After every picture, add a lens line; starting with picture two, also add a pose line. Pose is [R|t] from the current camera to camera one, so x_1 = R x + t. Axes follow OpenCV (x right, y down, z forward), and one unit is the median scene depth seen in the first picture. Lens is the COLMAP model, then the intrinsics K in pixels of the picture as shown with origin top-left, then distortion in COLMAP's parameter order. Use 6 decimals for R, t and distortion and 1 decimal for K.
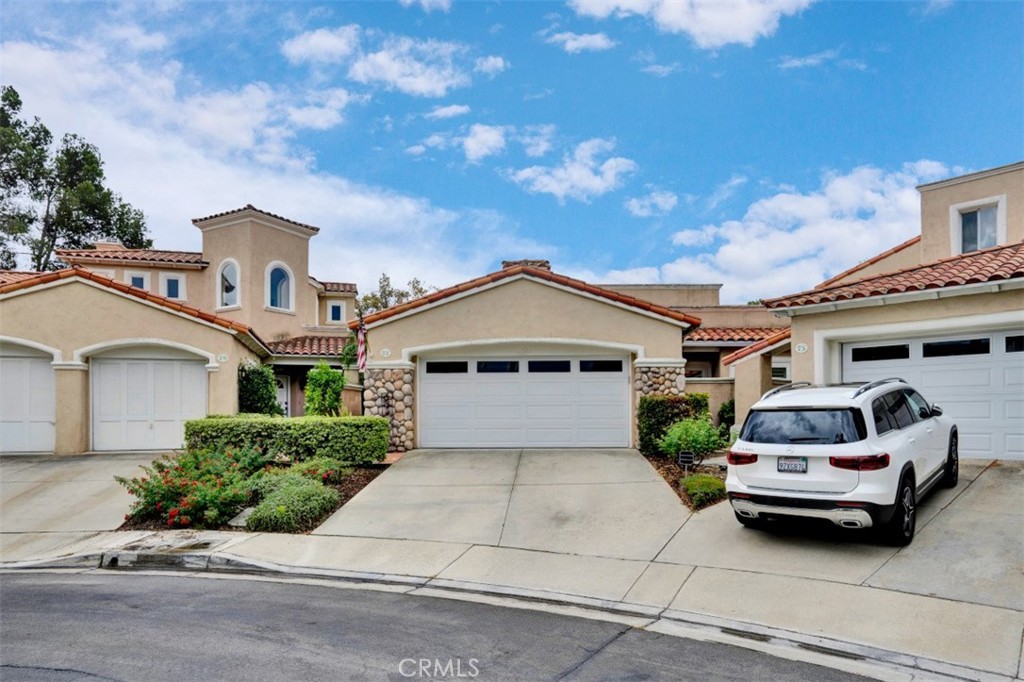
lens RADIAL K [[506.8, 0, 509.6], [0, 506.8, 388.5], [0, 0, 1]] dist [-0.019953, 0.000871]
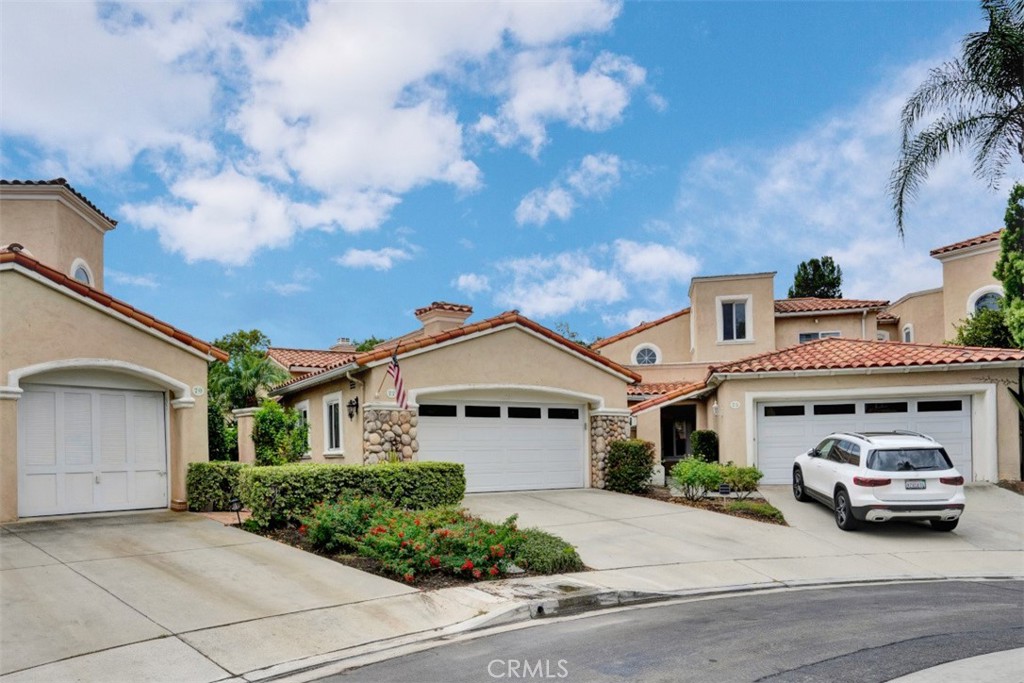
lens RADIAL K [[528.2, 0, 511.9], [0, 528.2, 431.9], [0, 0, 1]] dist [-0.020914, 0.000694]
pose [[0.888459, 0.011983, 0.458799, -0.493756], [-0.010226, 0.999928, -0.006312, 0.003755], [-0.458841, 0.000916, 0.888518, 0.047302]]
